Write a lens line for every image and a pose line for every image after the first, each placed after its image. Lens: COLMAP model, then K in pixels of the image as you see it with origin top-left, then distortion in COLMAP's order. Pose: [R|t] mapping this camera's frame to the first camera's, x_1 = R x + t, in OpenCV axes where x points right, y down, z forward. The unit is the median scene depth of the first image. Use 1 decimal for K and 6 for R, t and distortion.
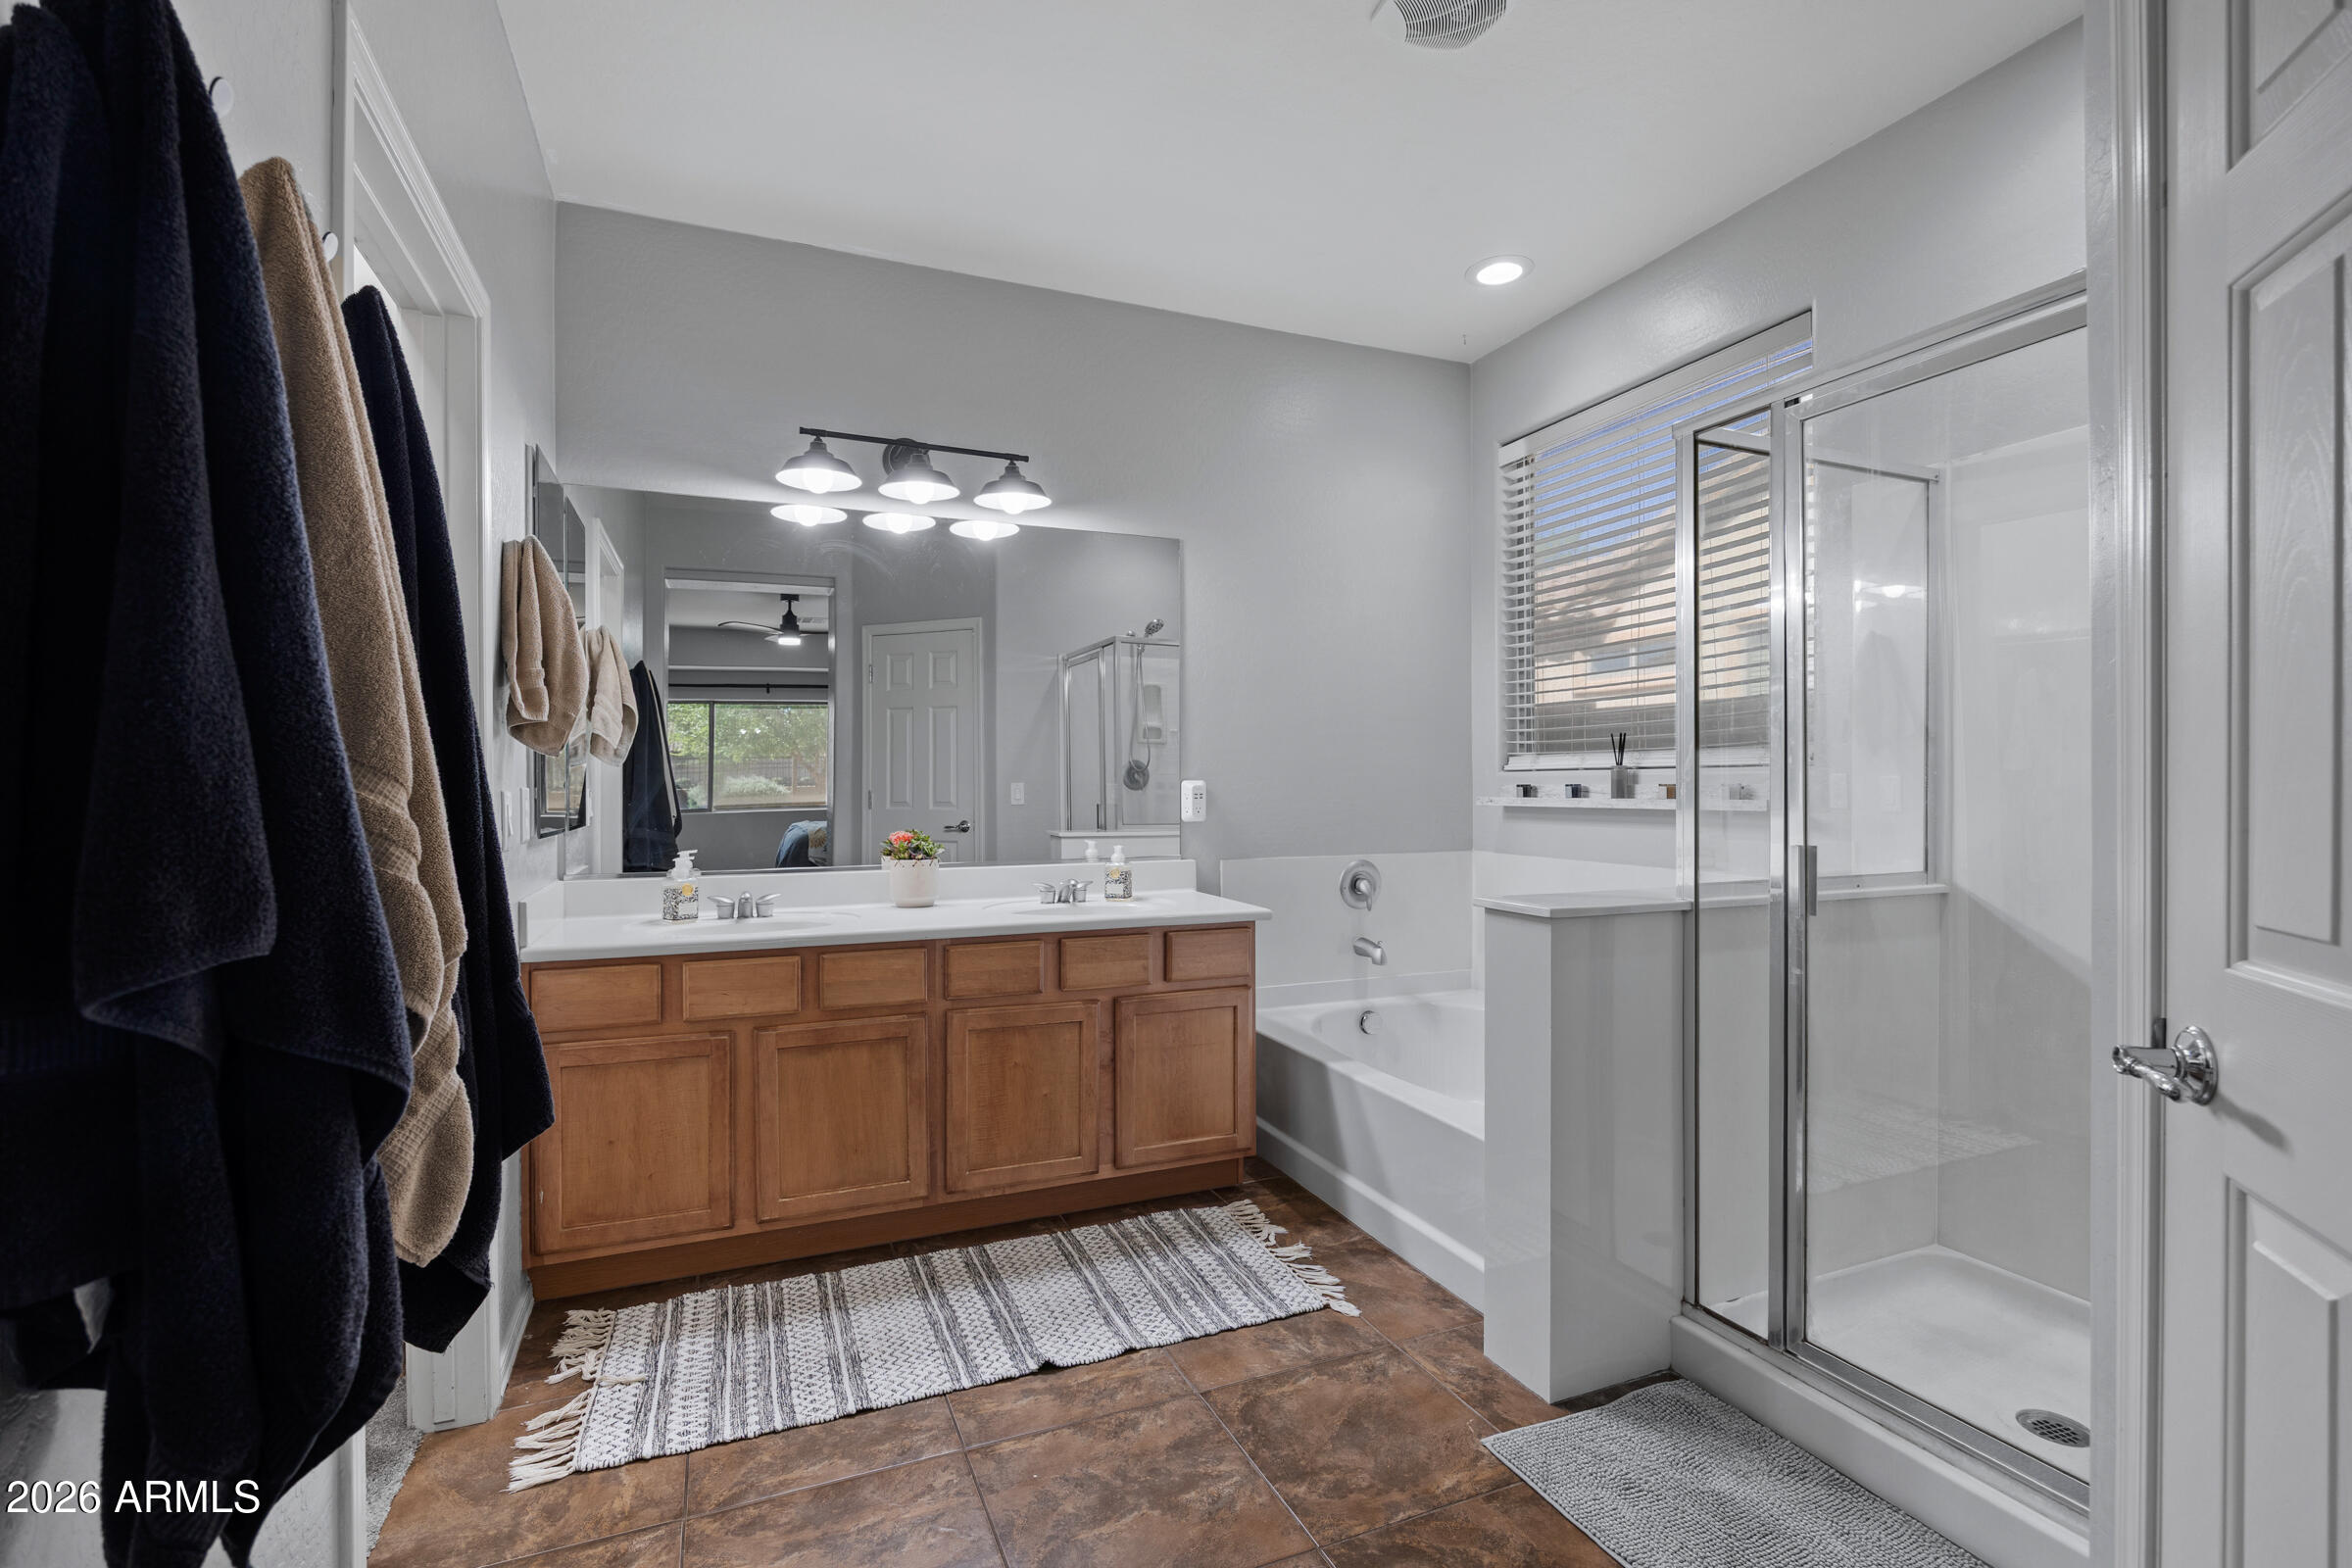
lens RADIAL K [[1101.7, 0, 1187.0], [0, 1101.7, 792.9], [0, 0, 1]] dist [0.000183, -0.000161]
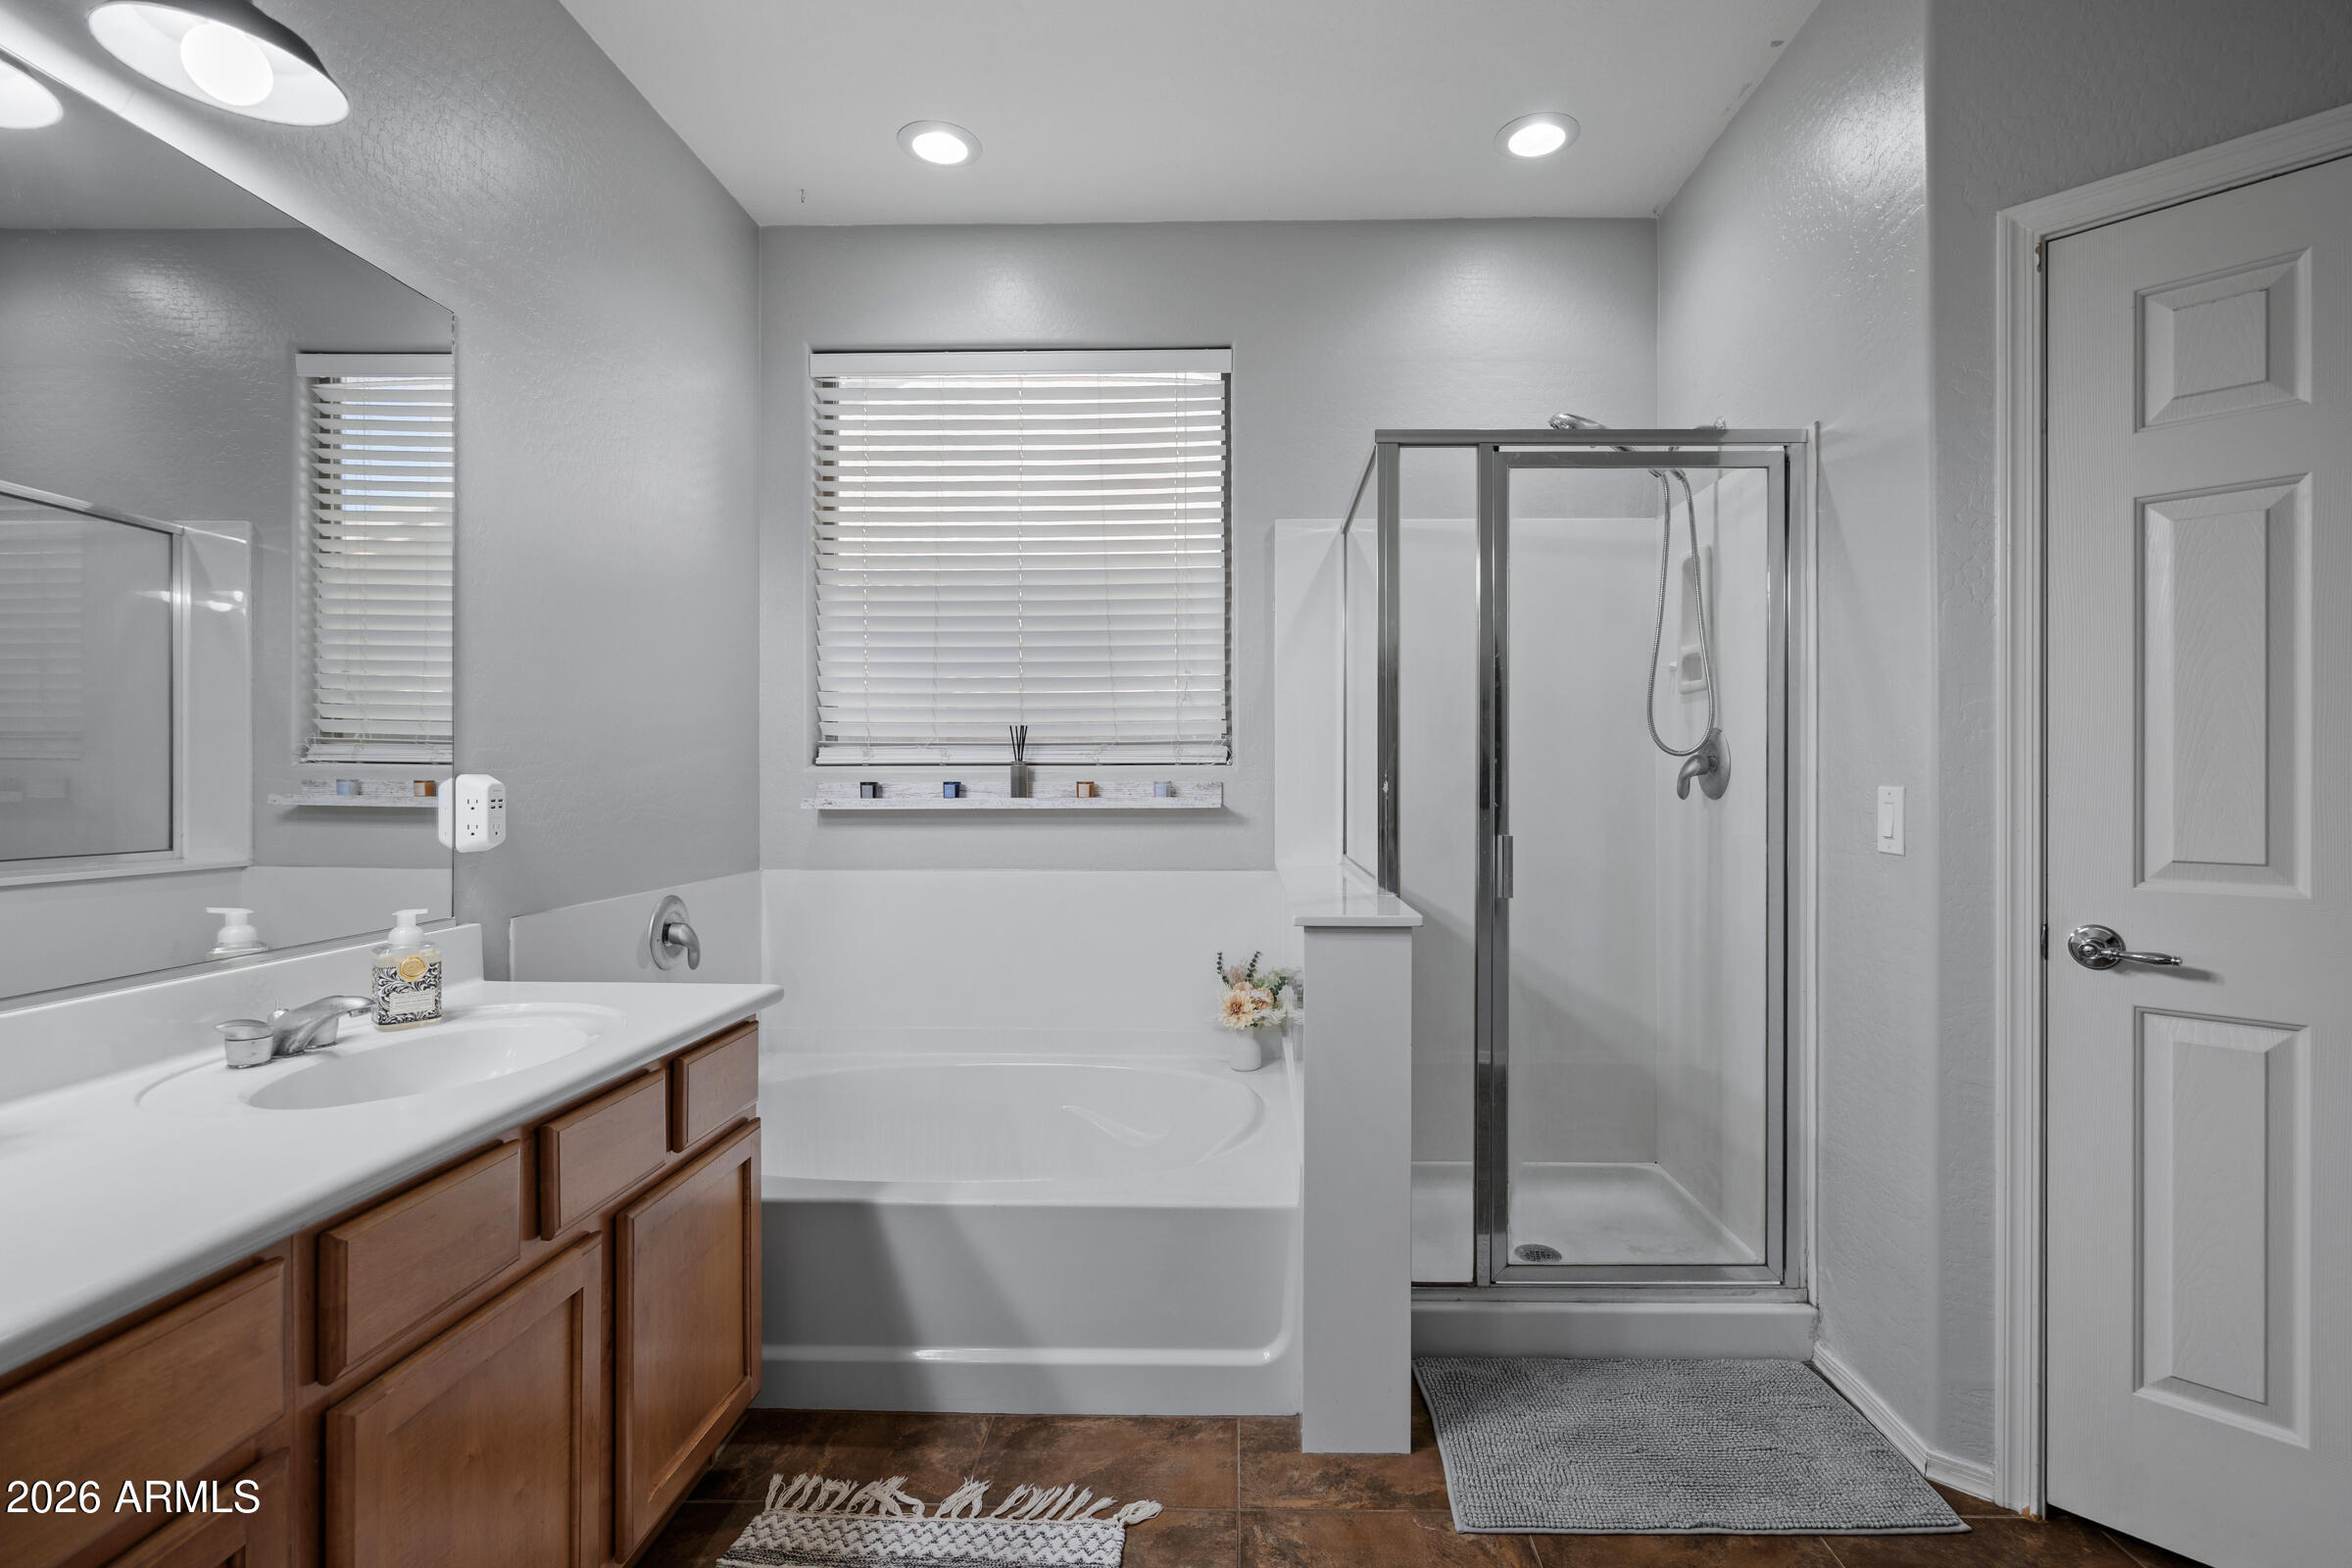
lens RADIAL K [[1101.7, 0, 1185.9], [0, 1101.7, 766.9], [0, 0, 1]] dist [0.000183, -0.000161]
pose [[0.389673, 0.010099, 0.920898, -0.424295], [0.005953, 0.999891, -0.013484, -0.007452], [-0.920934, 0.010736, 0.389570, 0.569098]]
